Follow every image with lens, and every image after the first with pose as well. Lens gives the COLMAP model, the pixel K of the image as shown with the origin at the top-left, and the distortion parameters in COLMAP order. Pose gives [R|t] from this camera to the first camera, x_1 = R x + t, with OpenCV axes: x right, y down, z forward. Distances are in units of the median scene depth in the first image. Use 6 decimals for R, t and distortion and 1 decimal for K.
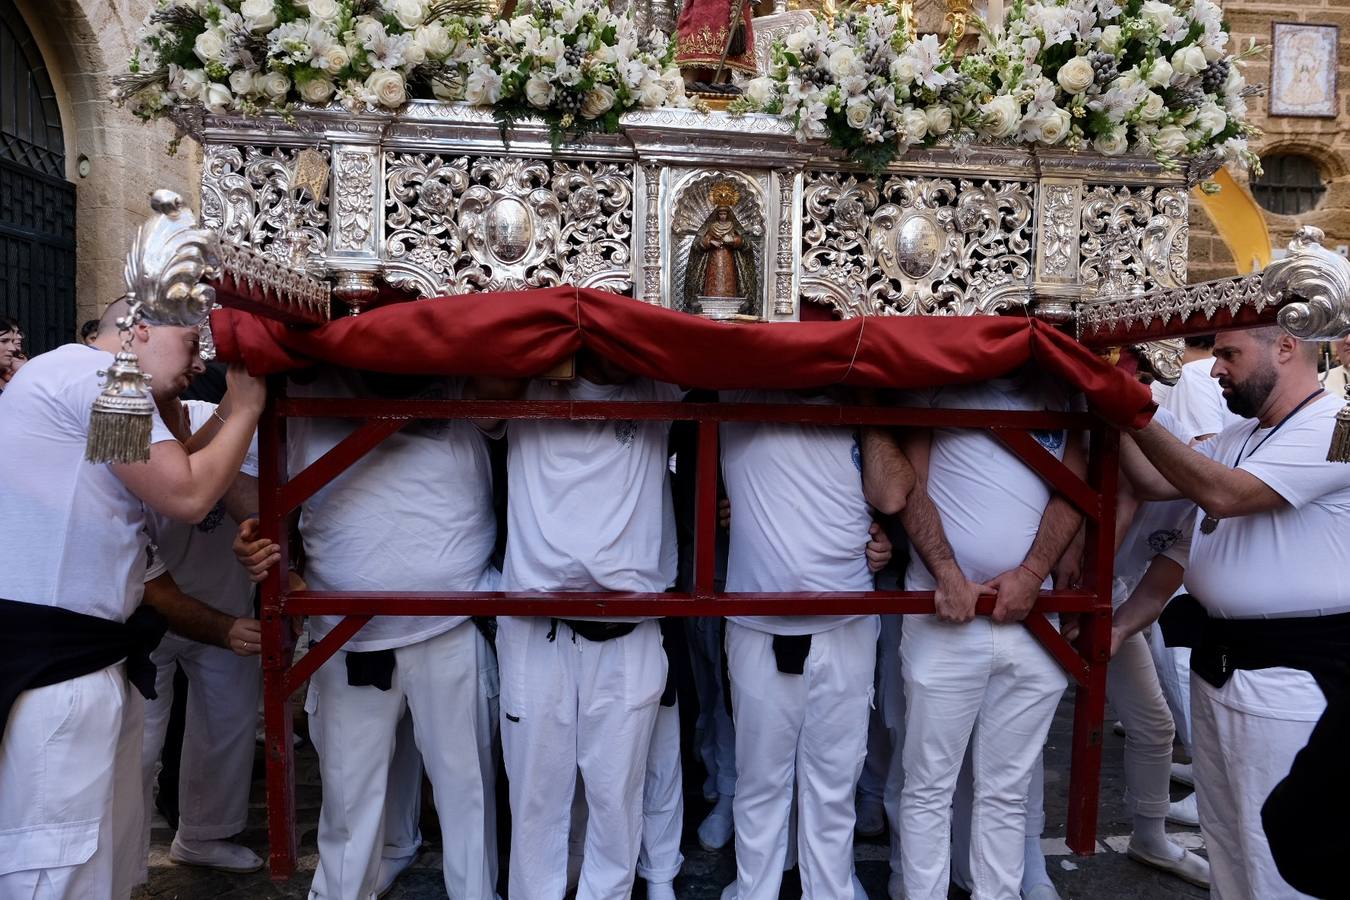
lens RADIAL K [[926.9, 0, 675.0], [0, 926.9, 450.0], [0, 0, 1]] dist [-0.004569, 0.000567]
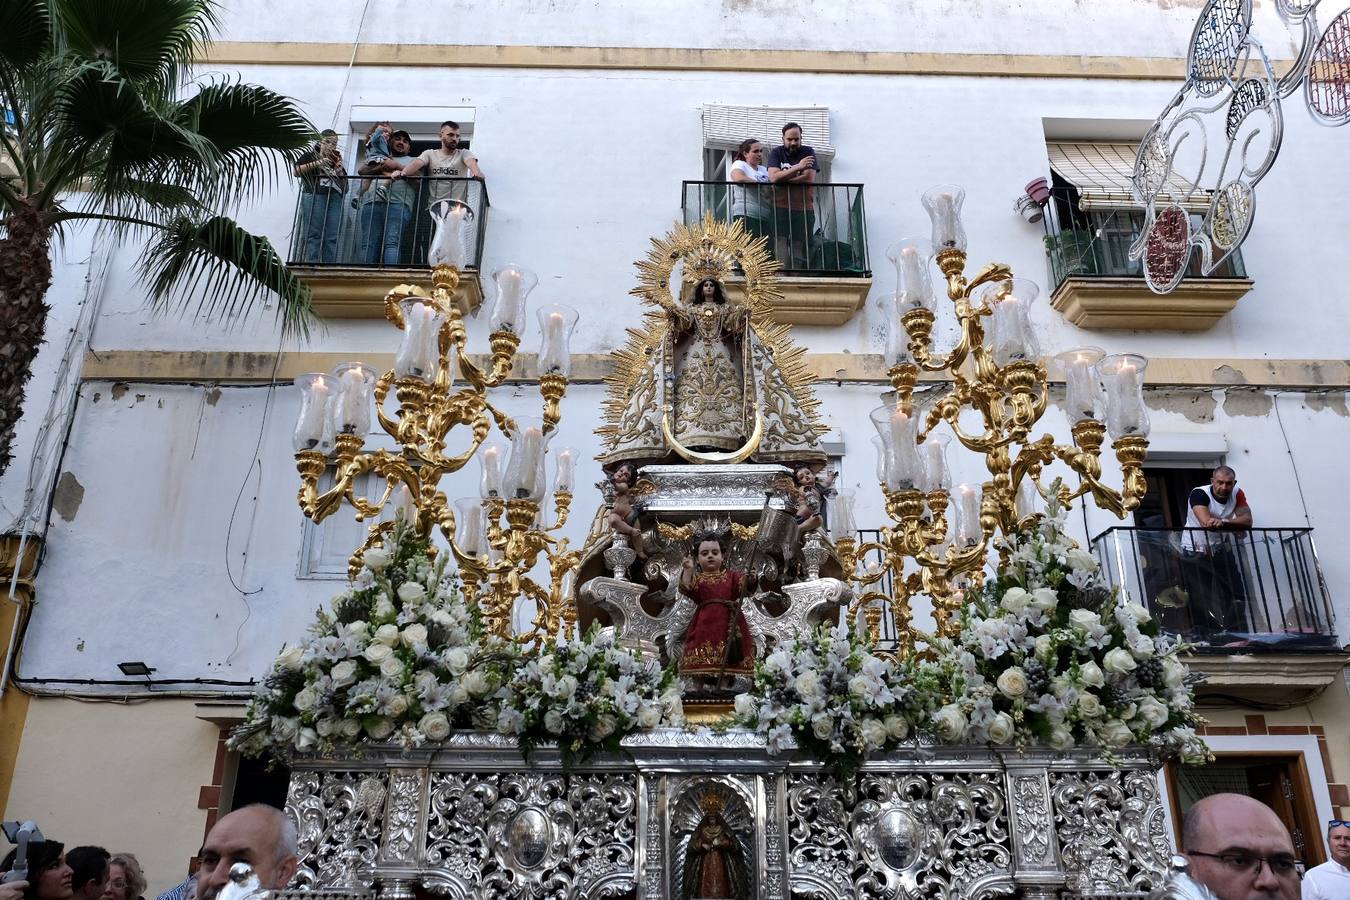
lens RADIAL K [[1054.6, 0, 675.0], [0, 1054.6, 450.0], [0, 0, 1]] dist [-0.015744, -0.000226]
pose [[0.987358, -0.078428, -0.137742, 0.216469], [0.008568, 0.894145, -0.447696, -0.081291], [0.158273, 0.440856, 0.883513, -0.337266]]
